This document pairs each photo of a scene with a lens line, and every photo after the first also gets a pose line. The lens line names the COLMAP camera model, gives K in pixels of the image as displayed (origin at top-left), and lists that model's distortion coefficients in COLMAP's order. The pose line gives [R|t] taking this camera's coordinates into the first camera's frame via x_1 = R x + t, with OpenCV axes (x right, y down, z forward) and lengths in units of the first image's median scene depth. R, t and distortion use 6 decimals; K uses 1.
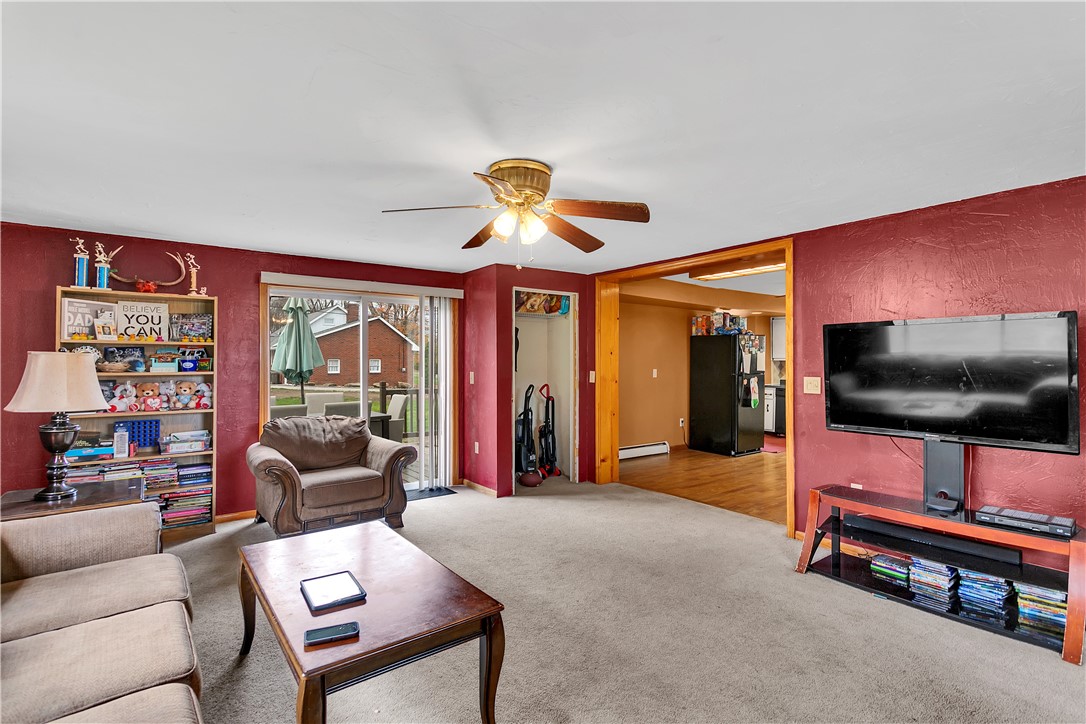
lens RADIAL K [[523.7, 0, 546.6], [0, 523.7, 361.9], [0, 0, 1]] dist [-0.001805, 0.000103]
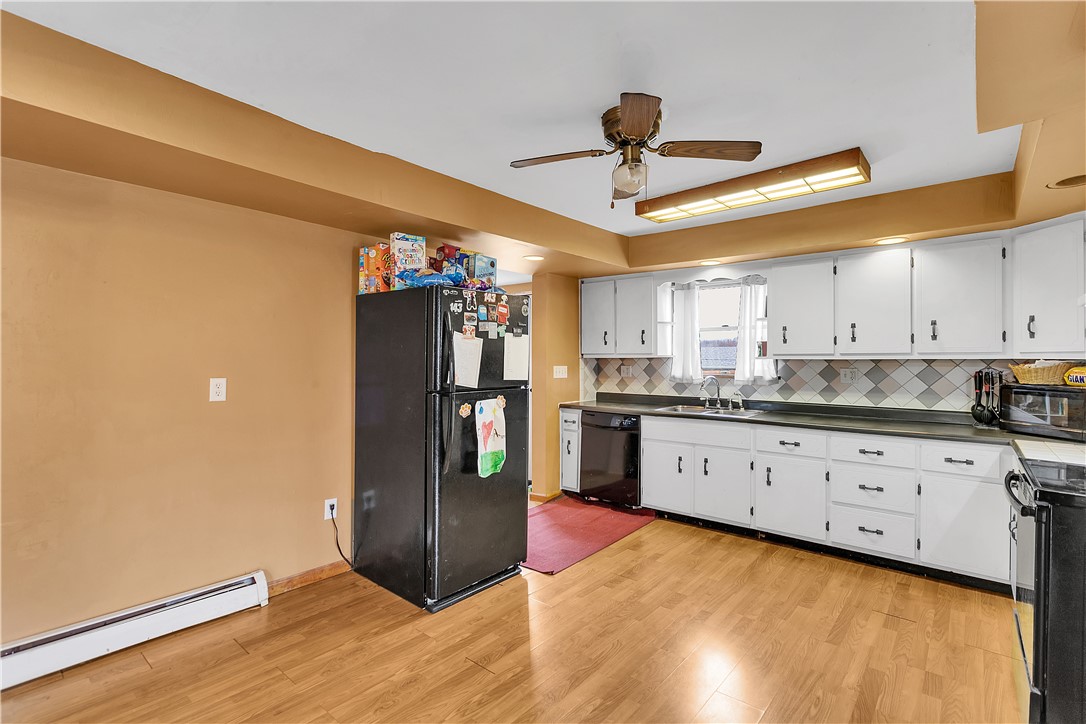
lens RADIAL K [[497.8, 0, 541.3], [0, 497.8, 362.4], [0, 0, 1]] dist [0.000884, -0.000021]
pose [[0.979320, -0.000044, 0.202317, 0.356540], [0.000141, 1.000000, -0.000463, 0.003051], [-0.202317, 0.000482, 0.979320, 0.623309]]
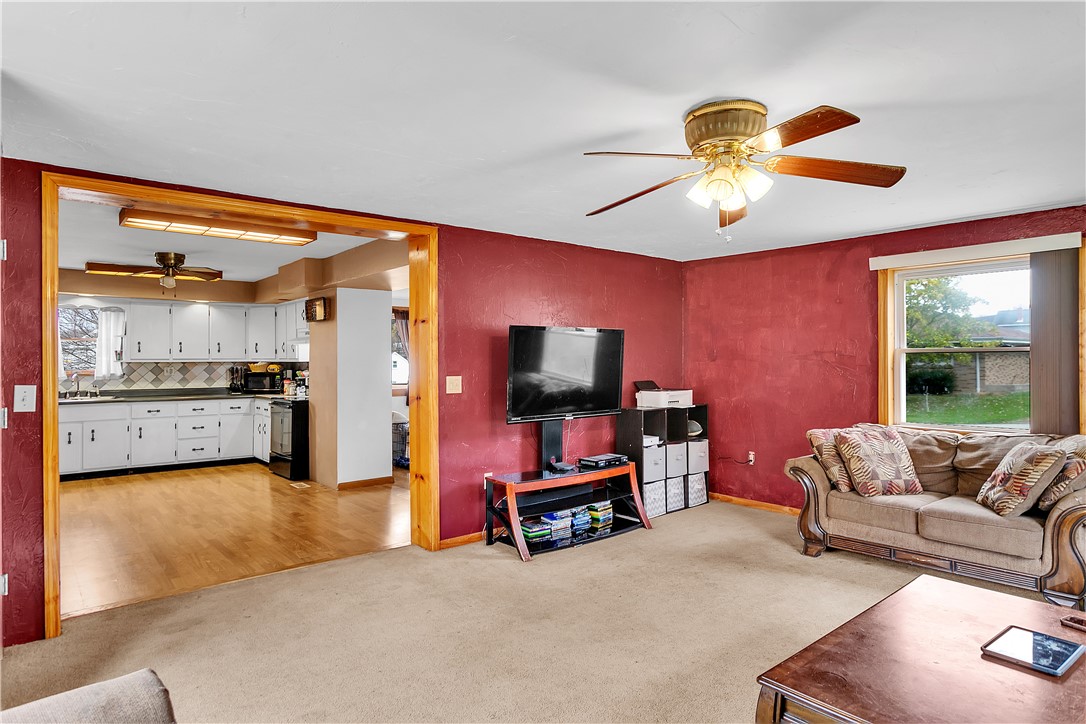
lens RADIAL K [[612.0, 0, 544.8], [0, 612.0, 361.2], [0, 0, 1]] dist [0.000604, -0.000274]
pose [[-0.039318, -0.003772, 0.999220, -0.325660], [0.006027, 0.999974, 0.004012, -0.001629], [-0.999209, 0.006180, -0.039294, 0.443384]]
